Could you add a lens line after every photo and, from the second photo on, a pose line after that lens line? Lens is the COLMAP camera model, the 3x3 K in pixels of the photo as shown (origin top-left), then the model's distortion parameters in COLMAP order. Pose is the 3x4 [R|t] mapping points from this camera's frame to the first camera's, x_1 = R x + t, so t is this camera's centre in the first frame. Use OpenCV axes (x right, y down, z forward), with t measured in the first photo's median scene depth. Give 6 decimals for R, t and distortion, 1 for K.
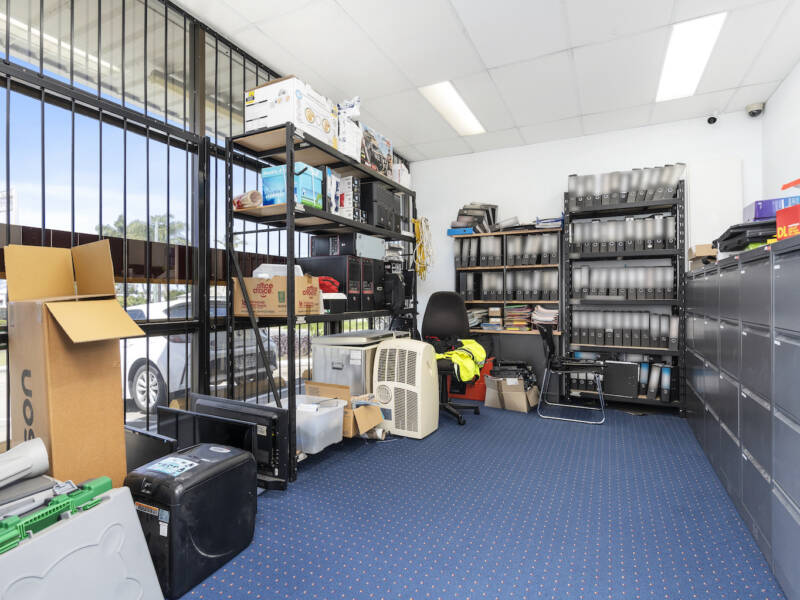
lens RADIAL K [[424.5, 0, 399.4], [0, 424.5, 294.5], [0, 0, 1]] dist [0.037137, 0.000211]
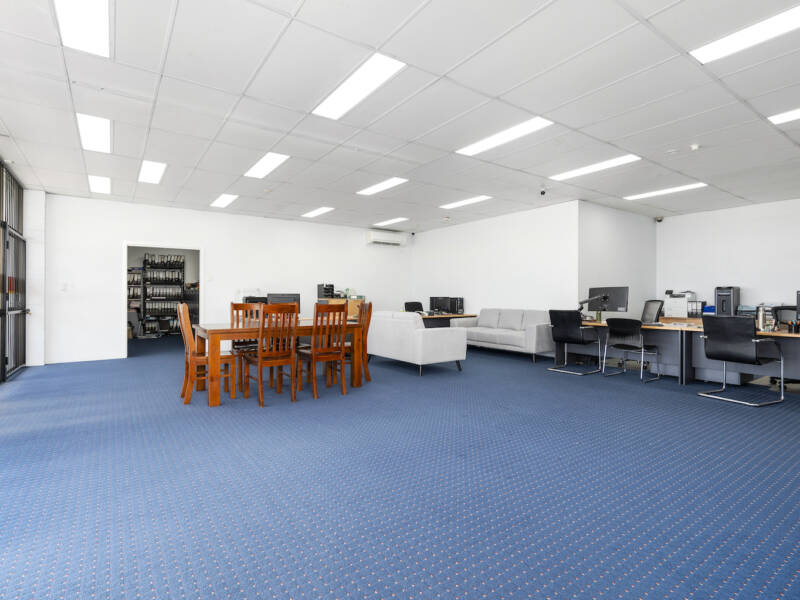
lens RADIAL K [[424.5, 0, 399.4], [0, 424.5, 294.5], [0, 0, 1]] dist [0.037137, 0.000211]
pose [[0.494771, 0.002232, 0.869021, -1.214577], [-0.002622, 0.999996, -0.001076, -0.013971], [-0.869020, -0.001747, 0.494774, -1.812538]]
